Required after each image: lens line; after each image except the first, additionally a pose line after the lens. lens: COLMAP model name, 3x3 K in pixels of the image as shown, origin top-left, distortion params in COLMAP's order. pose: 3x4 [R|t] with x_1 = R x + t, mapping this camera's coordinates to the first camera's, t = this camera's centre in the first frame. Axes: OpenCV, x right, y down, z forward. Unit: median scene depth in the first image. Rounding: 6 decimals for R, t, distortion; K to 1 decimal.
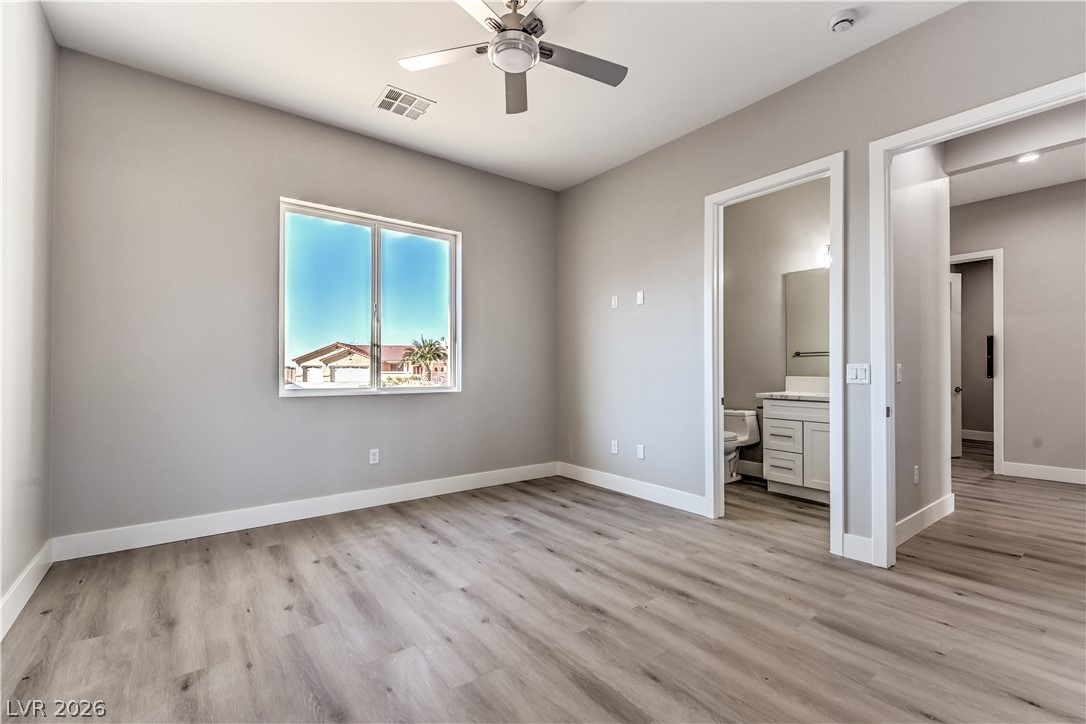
lens RADIAL K [[464.3, 0, 551.4], [0, 464.3, 367.2], [0, 0, 1]] dist [0.011150, -0.007122]
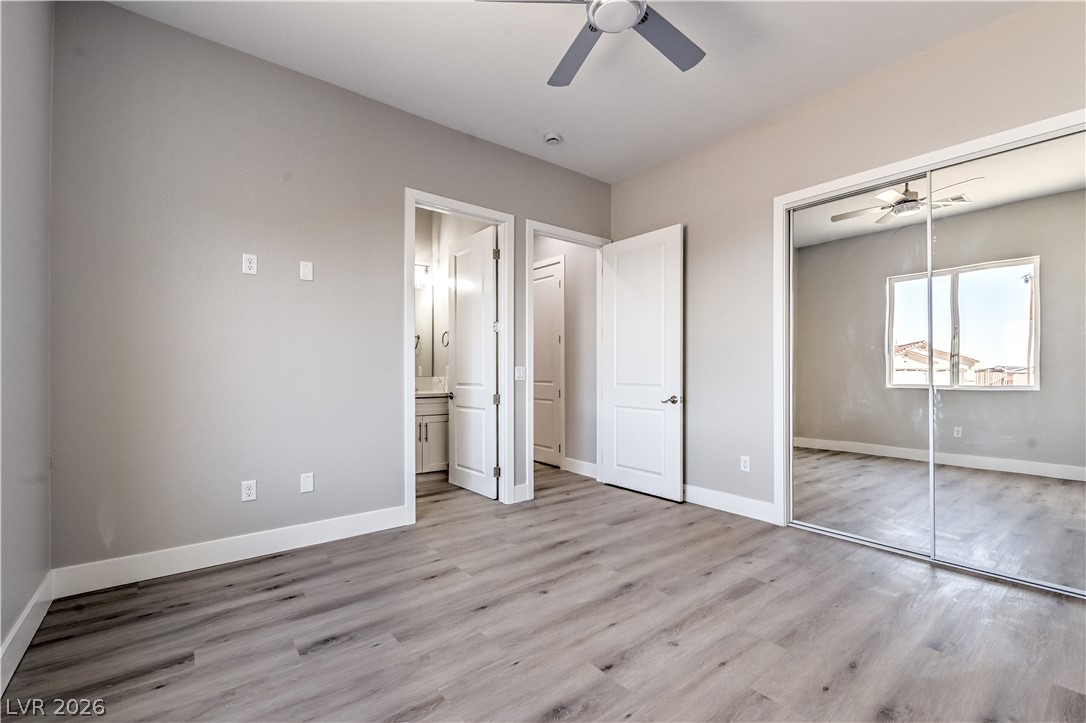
lens RADIAL K [[464.3, 0, 534.3], [0, 464.3, 367.0], [0, 0, 1]] dist [0.011150, -0.007122]
pose [[0.006516, 0.008403, 0.999943, -0.793228], [-0.009460, 0.999920, -0.008341, 0.005261], [-0.999934, -0.009406, 0.006595, 0.945185]]
